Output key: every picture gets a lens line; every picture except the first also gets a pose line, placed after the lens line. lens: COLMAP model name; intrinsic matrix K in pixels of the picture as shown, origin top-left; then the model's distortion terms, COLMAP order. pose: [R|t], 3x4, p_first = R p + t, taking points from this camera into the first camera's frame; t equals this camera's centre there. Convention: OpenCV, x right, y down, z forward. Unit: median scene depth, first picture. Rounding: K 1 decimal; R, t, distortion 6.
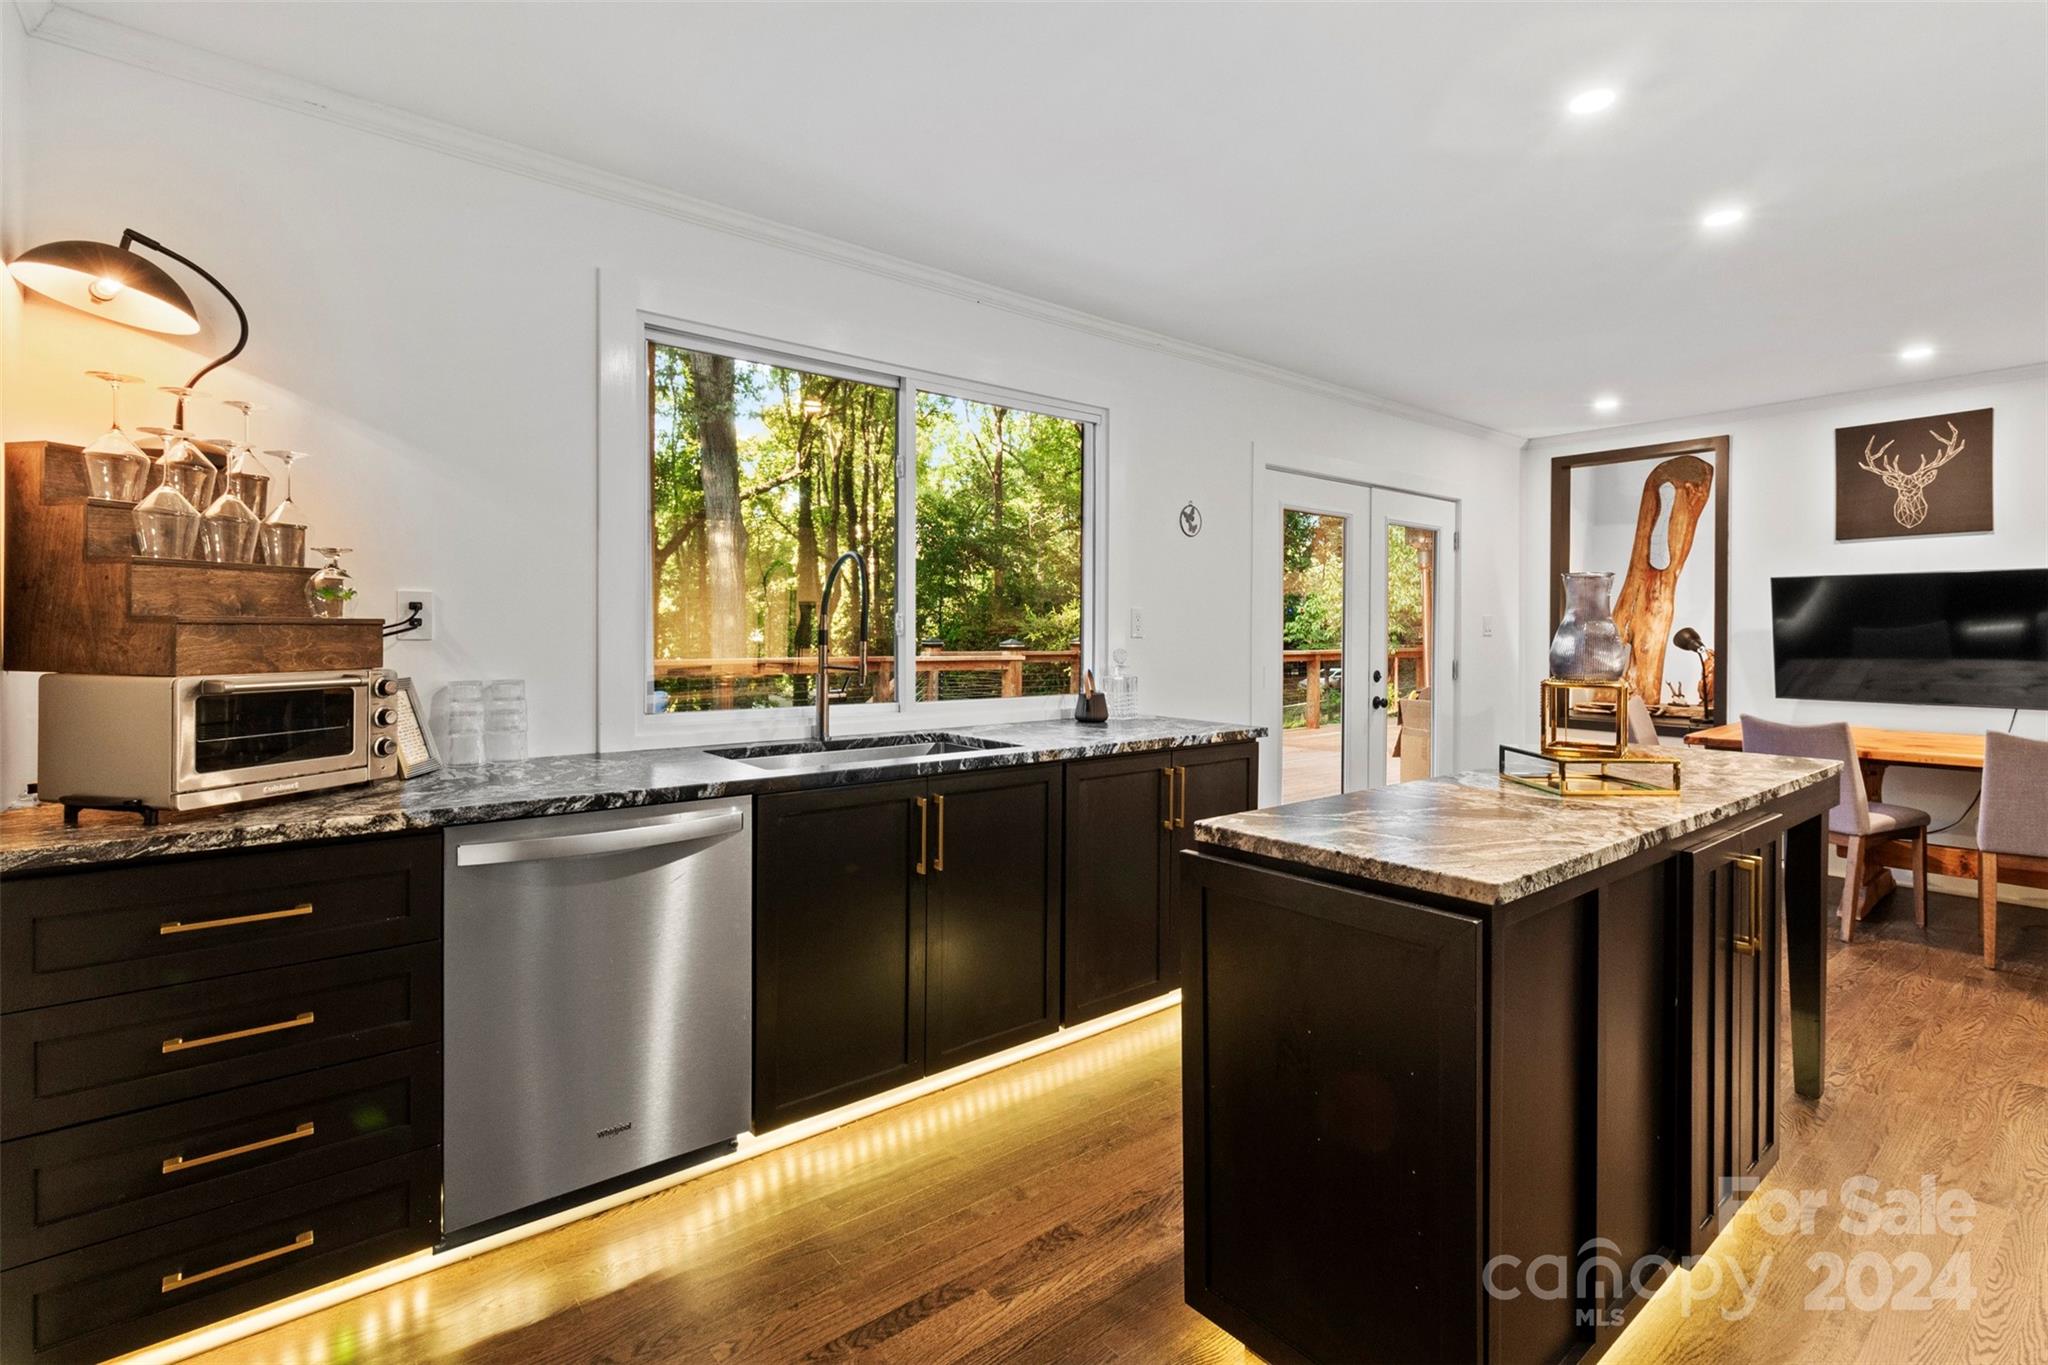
lens RADIAL K [[951.5, 0, 1052.5], [0, 951.5, 636.4], [0, 0, 1]] dist [0.000455, -0.000173]
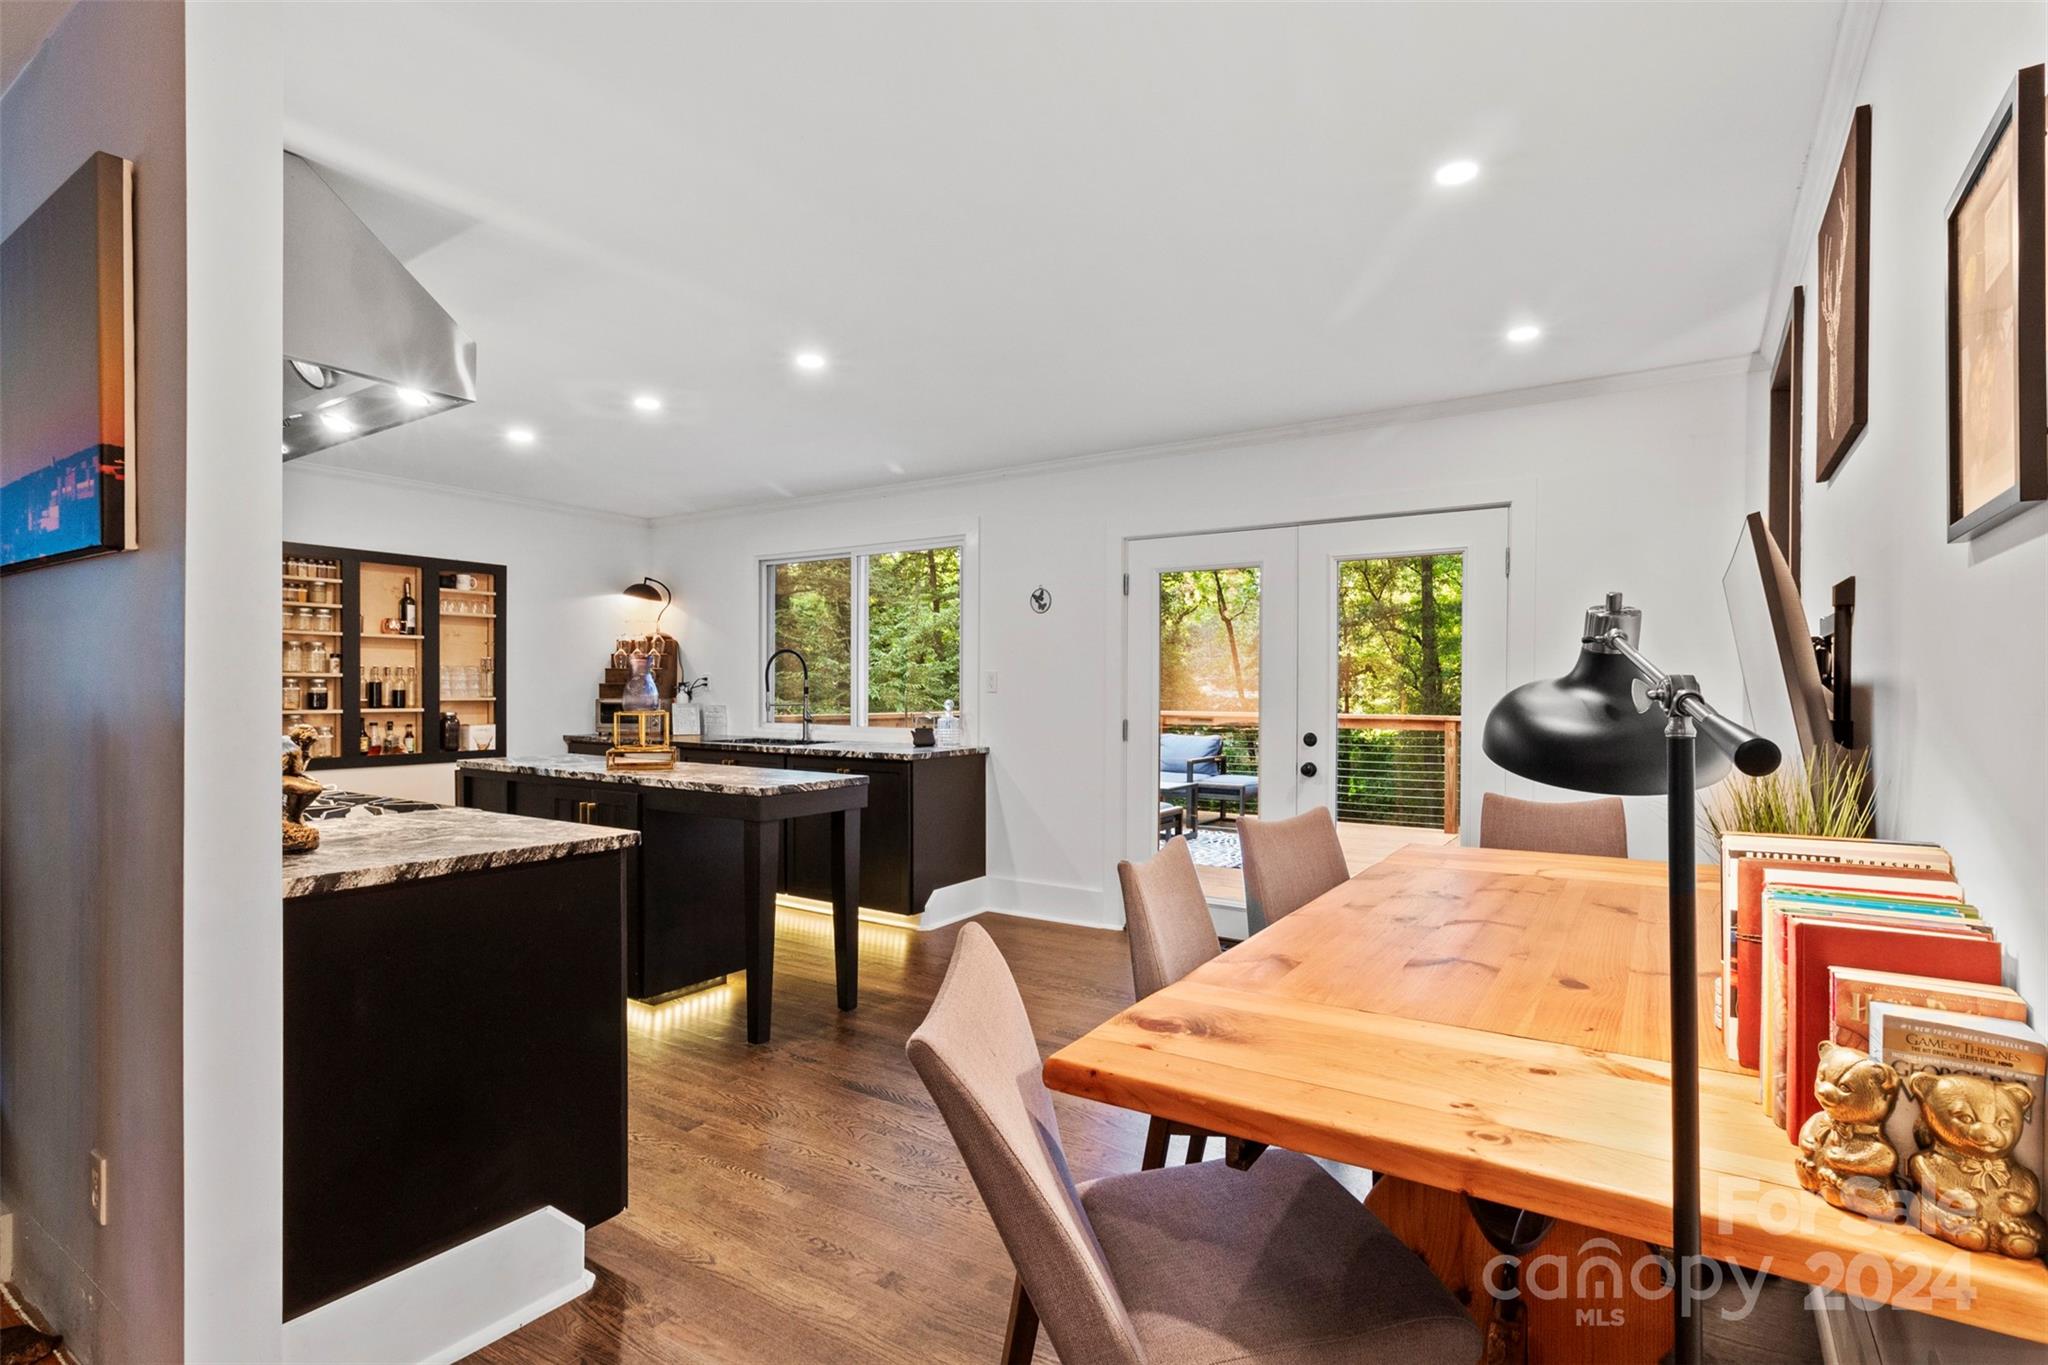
lens RADIAL K [[951.5, 0, 1030.3], [0, 951.5, 690.0], [0, 0, 1]] dist [0.000455, -0.000173]
pose [[0.298246, 0.000414, -0.954489, 1.193085], [-0.008961, 0.999957, -0.002367, 0.000636], [0.954447, 0.009259, 0.298237, 0.536917]]
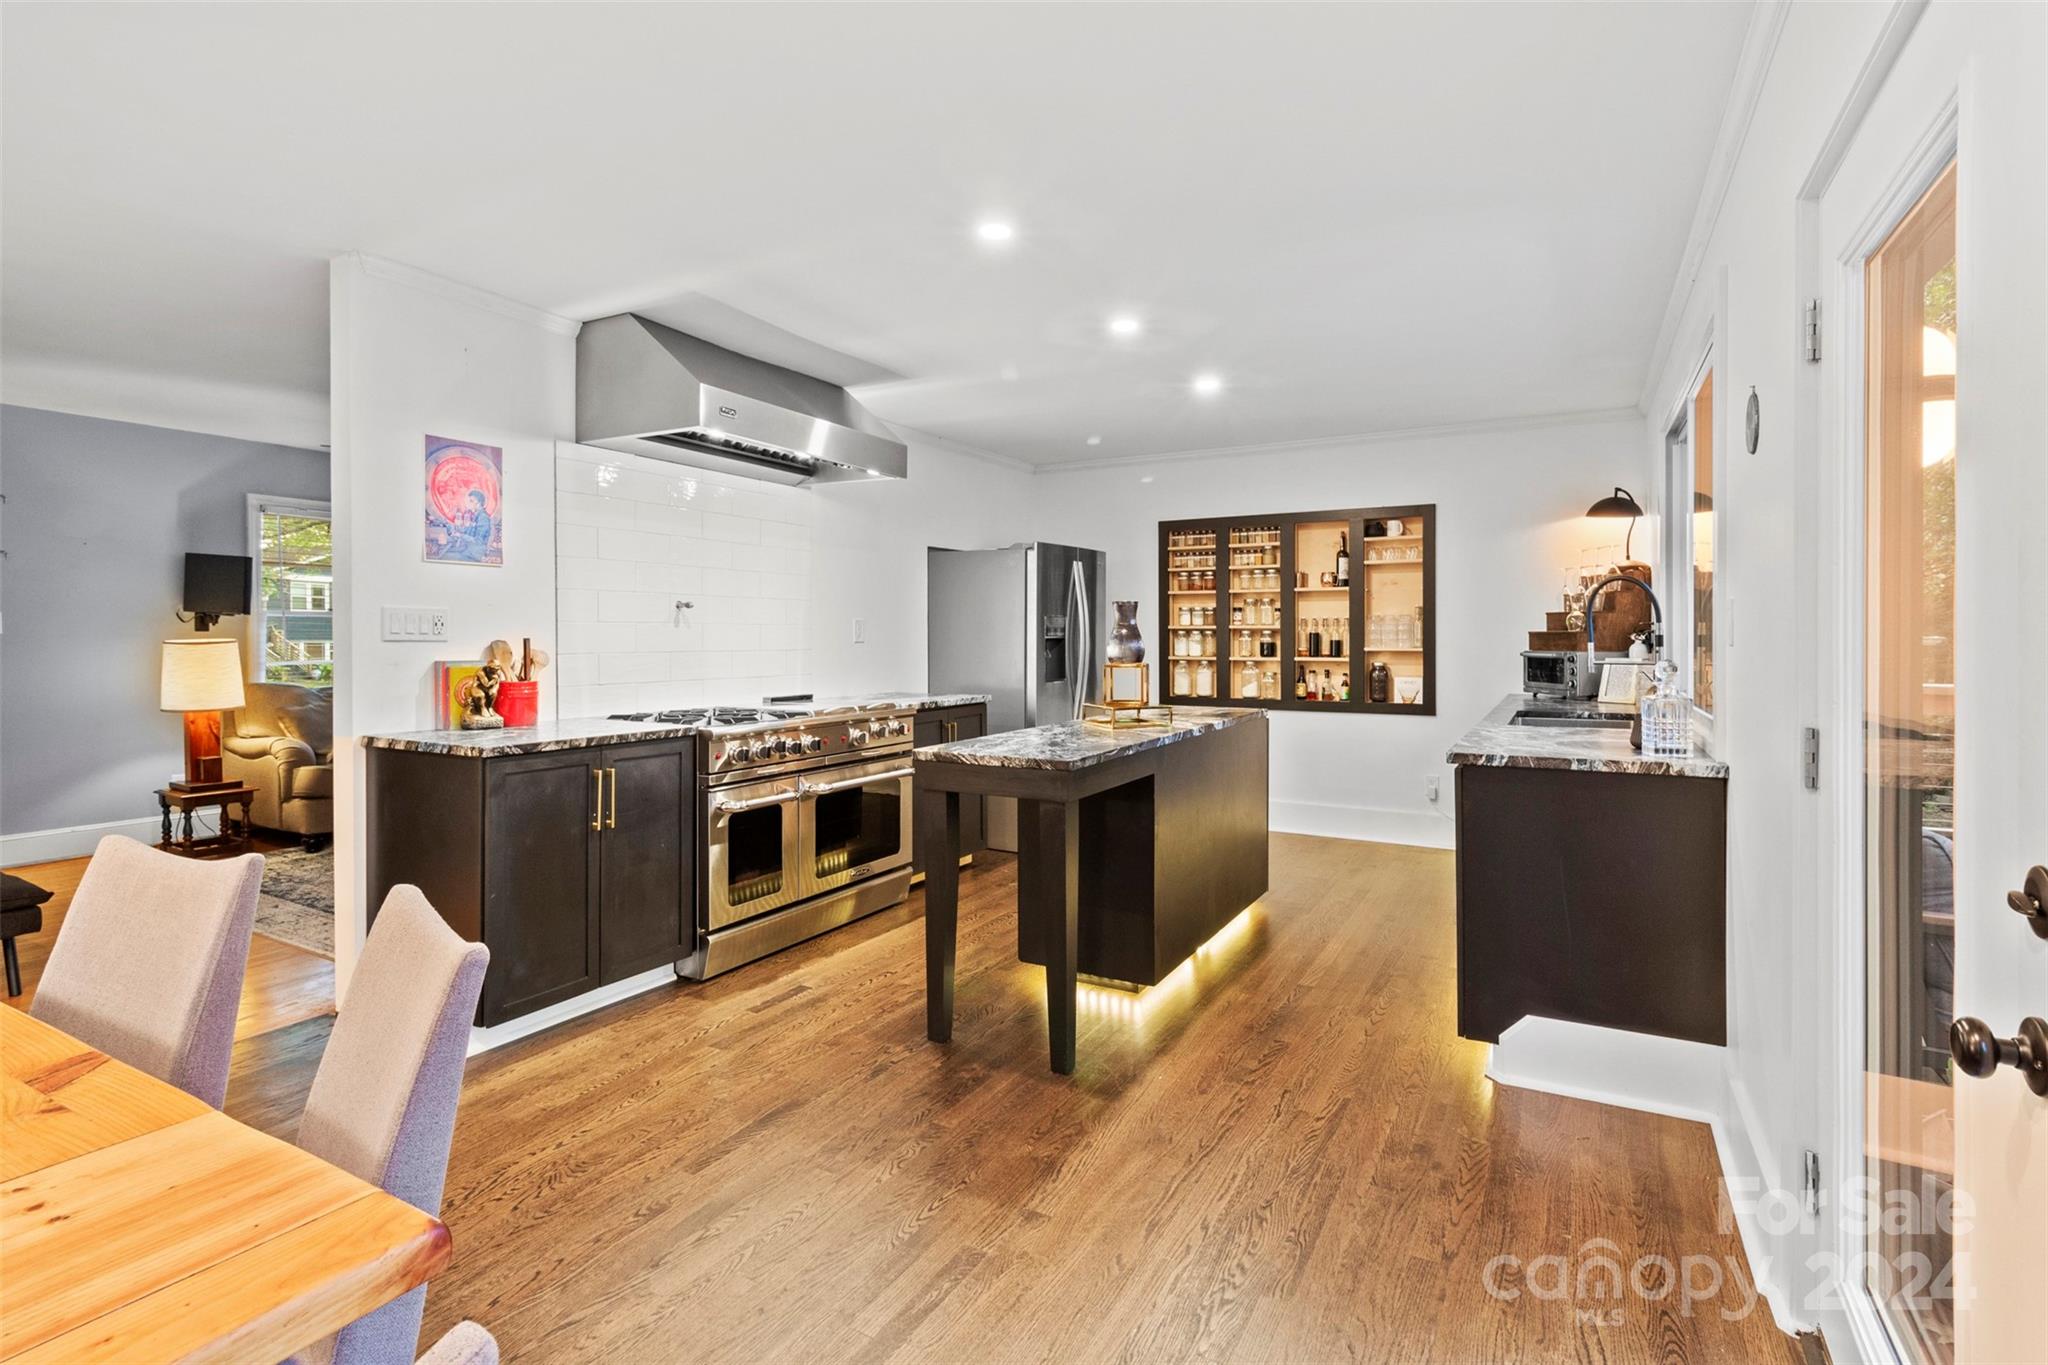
lens RADIAL K [[951.5, 0, 1054.2], [0, 951.5, 641.5], [0, 0, 1]] dist [0.000455, -0.000173]
pose [[-0.921168, 0.000659, -0.389166, 0.616160], [-0.003529, 0.999943, 0.010045, -0.004720], [0.389150, 0.010627, -0.921113, 1.174120]]
